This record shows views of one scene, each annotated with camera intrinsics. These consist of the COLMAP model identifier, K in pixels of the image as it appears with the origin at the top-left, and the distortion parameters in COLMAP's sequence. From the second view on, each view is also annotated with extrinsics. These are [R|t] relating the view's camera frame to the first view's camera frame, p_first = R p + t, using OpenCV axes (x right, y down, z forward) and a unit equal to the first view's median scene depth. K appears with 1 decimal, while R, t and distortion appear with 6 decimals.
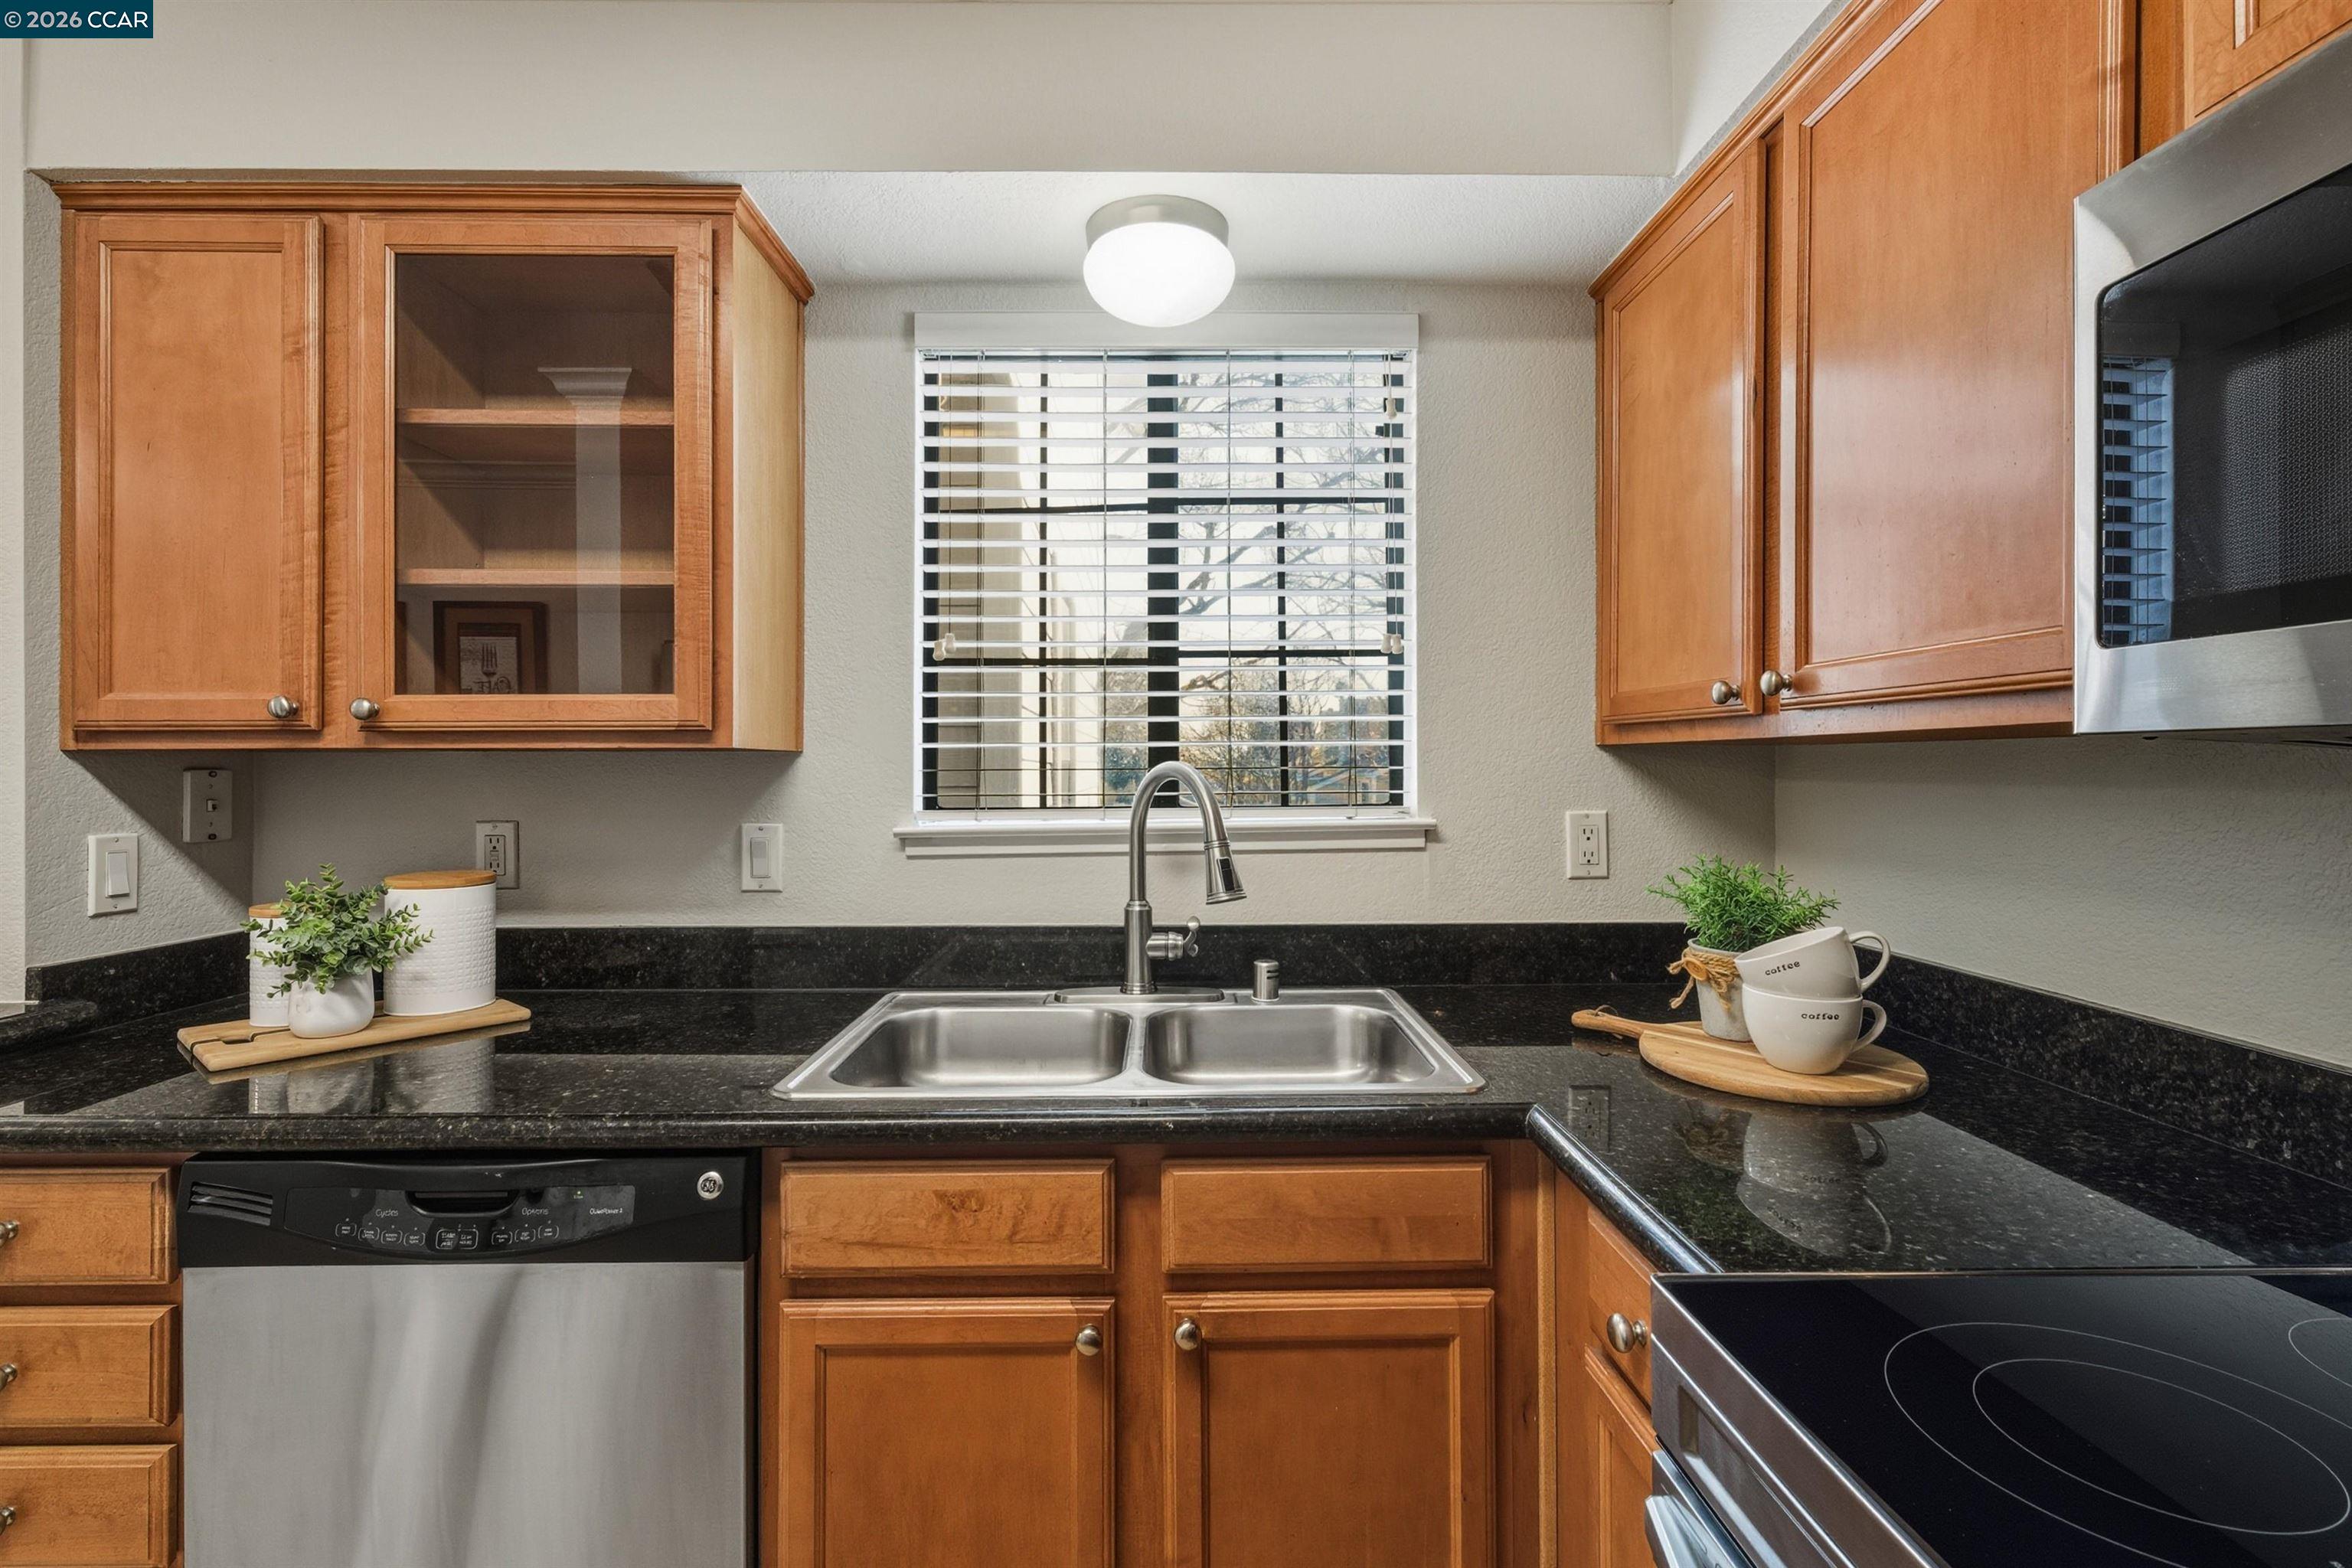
lens RADIAL K [[1052.4, 0, 1169.2], [0, 1052.4, 763.5], [0, 0, 1]] dist [-0.004392, 0.003623]
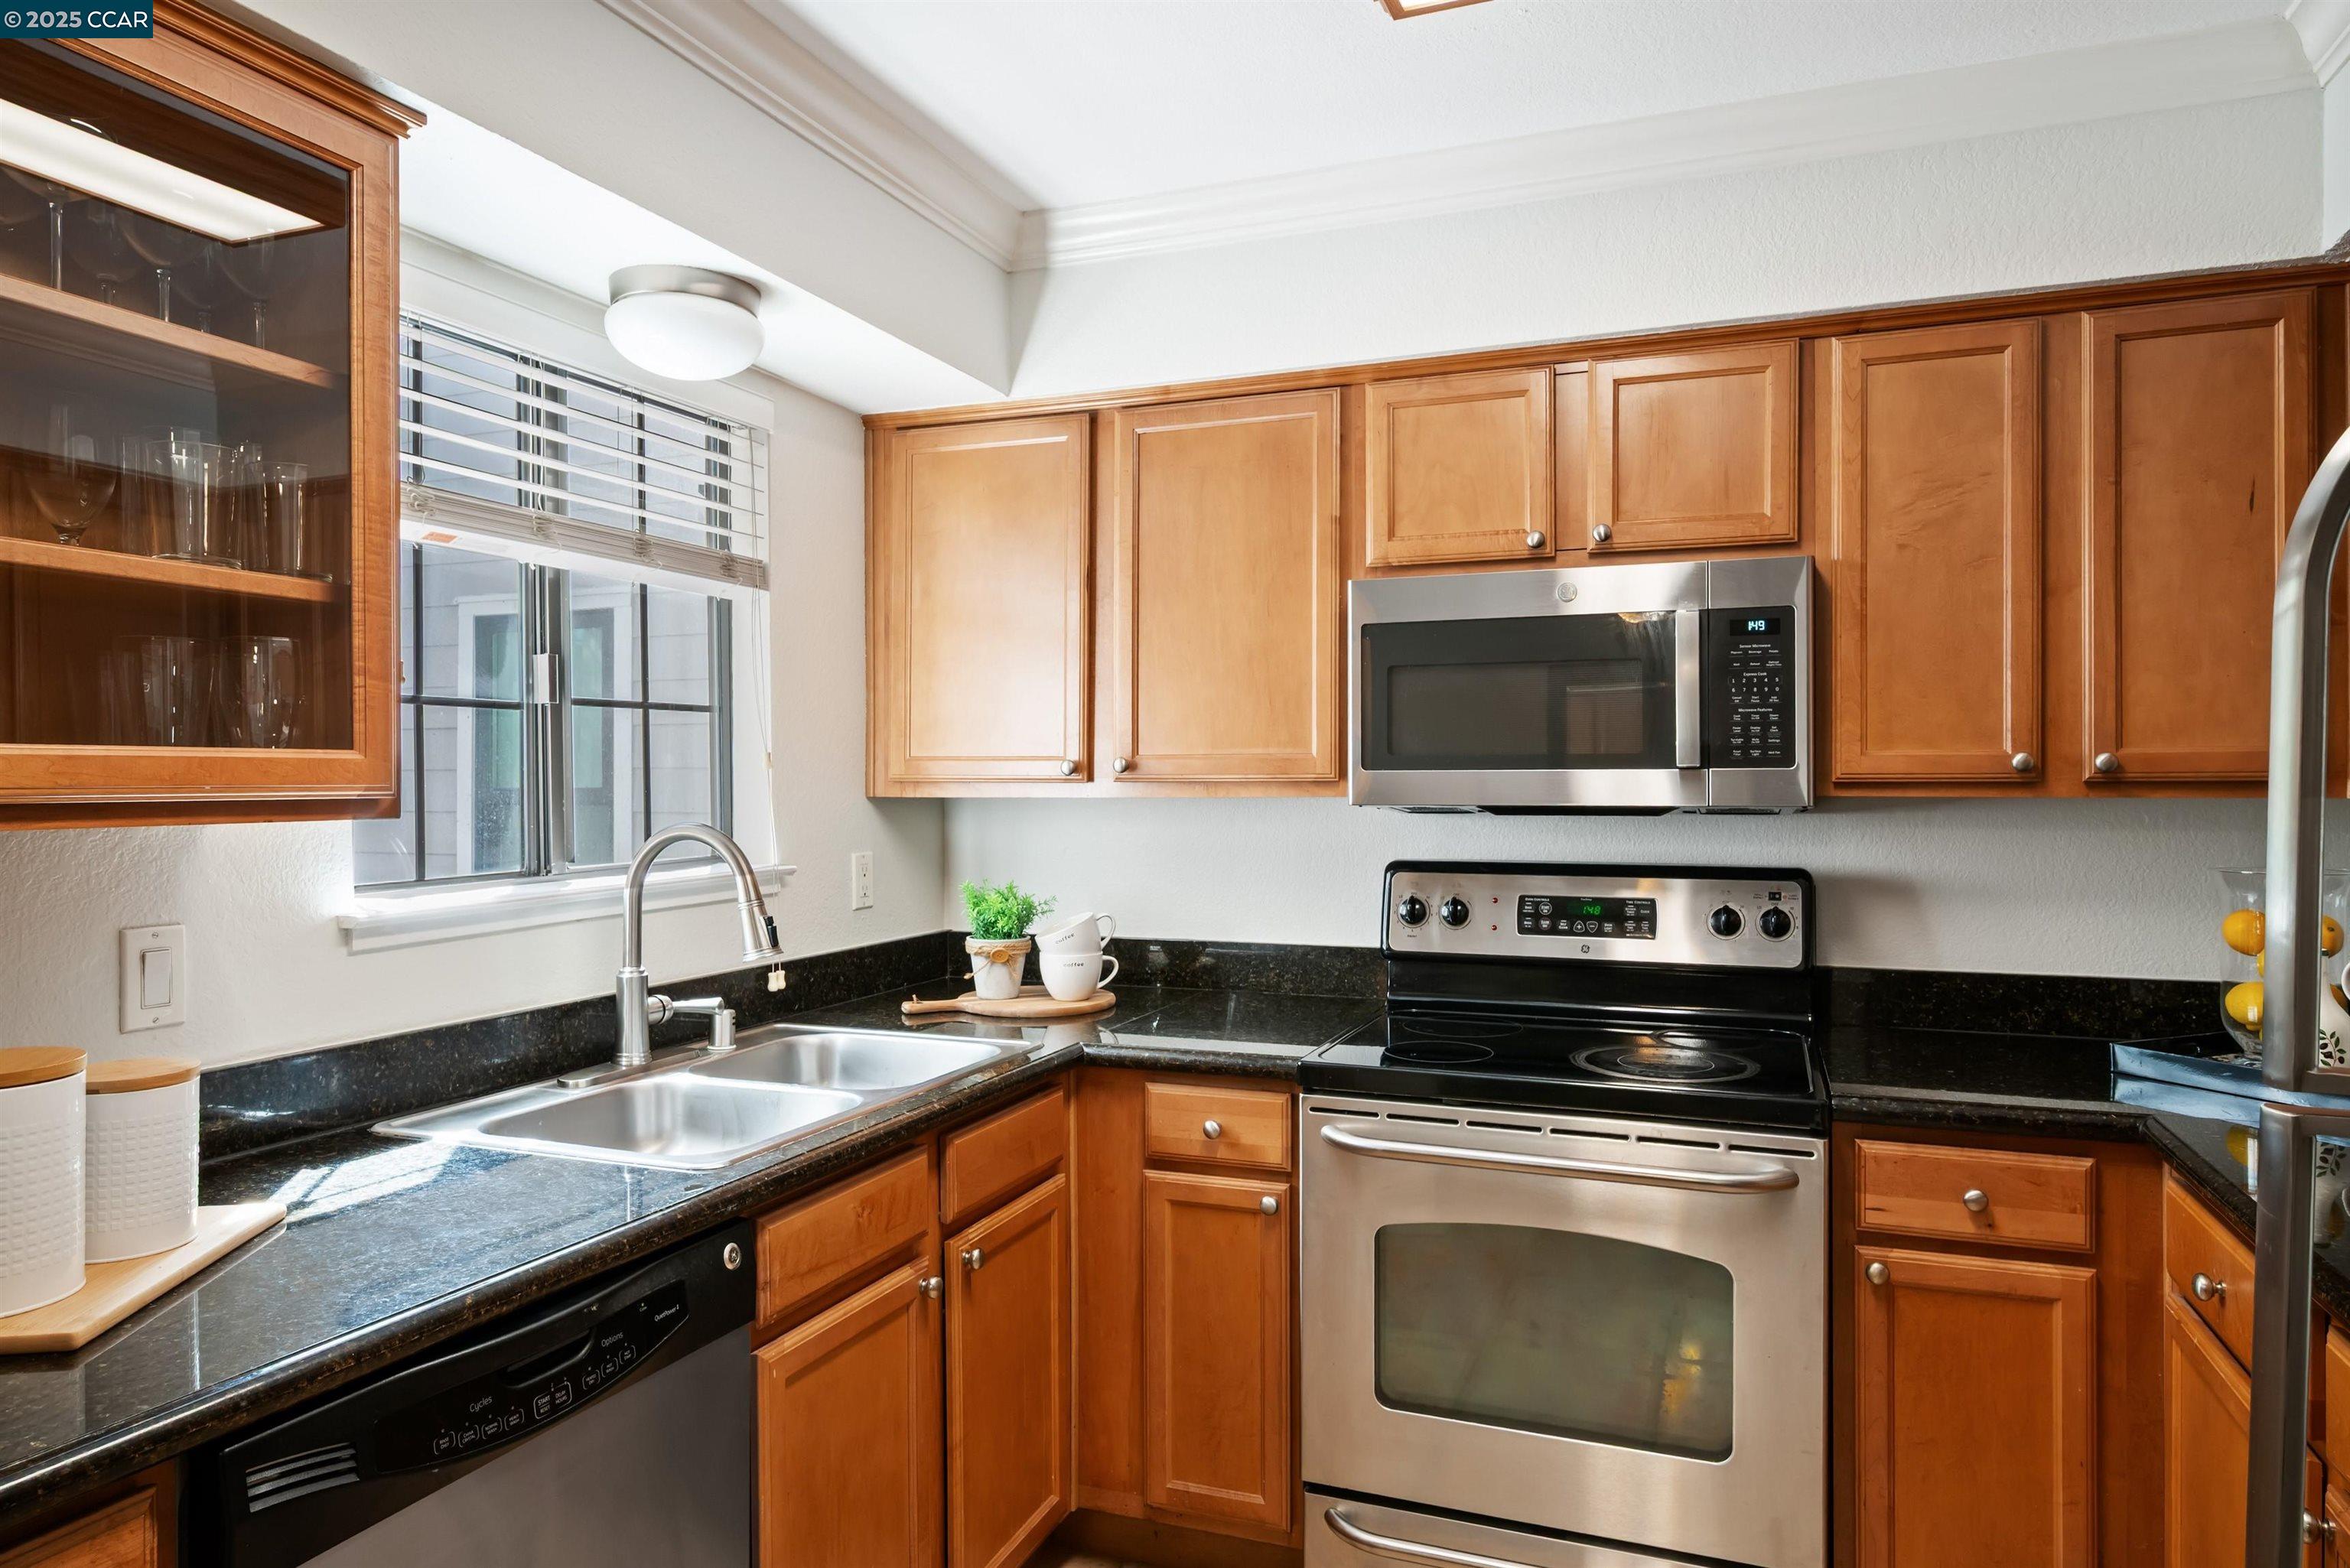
lens RADIAL K [[1439.4, 0, 1192.9], [0, 1439.4, 780.6], [0, 0, 1]] dist [-0.003994, 0.000472]
pose [[0.369950, 0.000031, 0.929052, -1.203830], [0.002343, 0.999997, -0.000966, -0.041176], [-0.929049, 0.002534, 0.369948, 0.055285]]
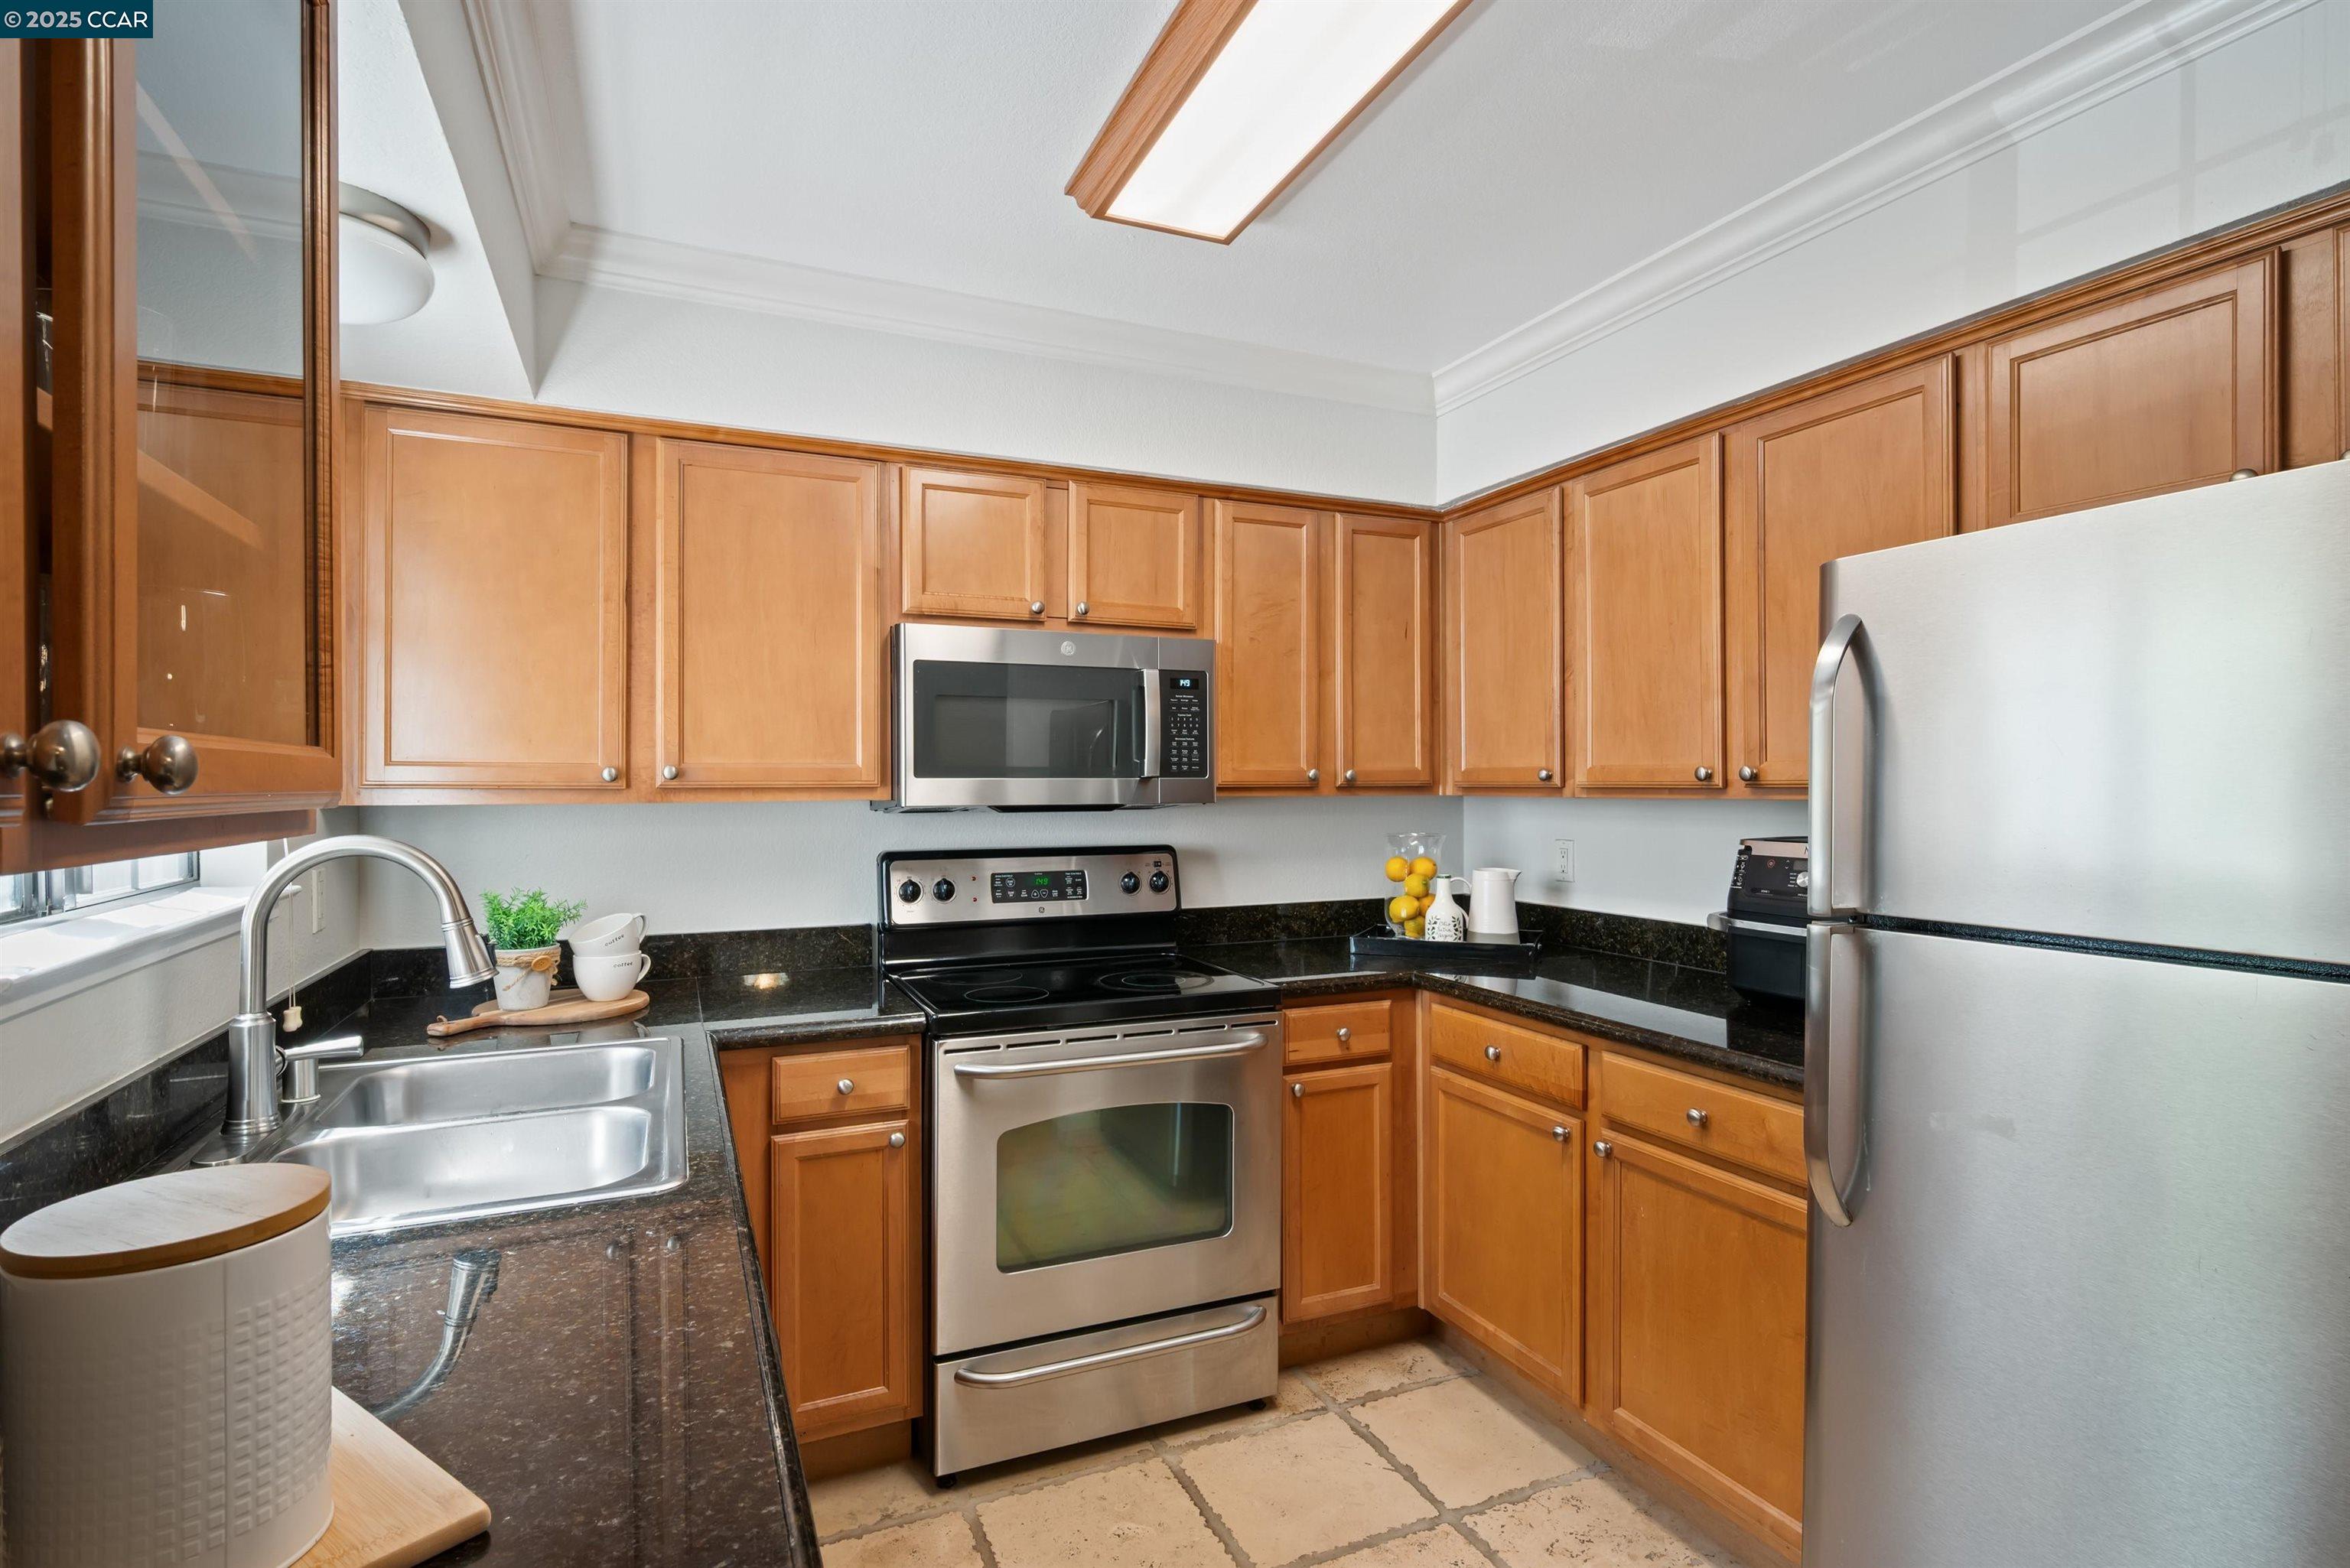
lens RADIAL K [[1154.1, 0, 1199.2], [0, 1154.1, 787.5], [0, 0, 1]] dist [-0.004271, 0.002405]
pose [[-0.401268, 0.000494, 0.915961, -1.258586], [0.004362, 0.999990, 0.001372, -0.041560], [-0.915950, 0.004546, -0.401266, 0.795157]]
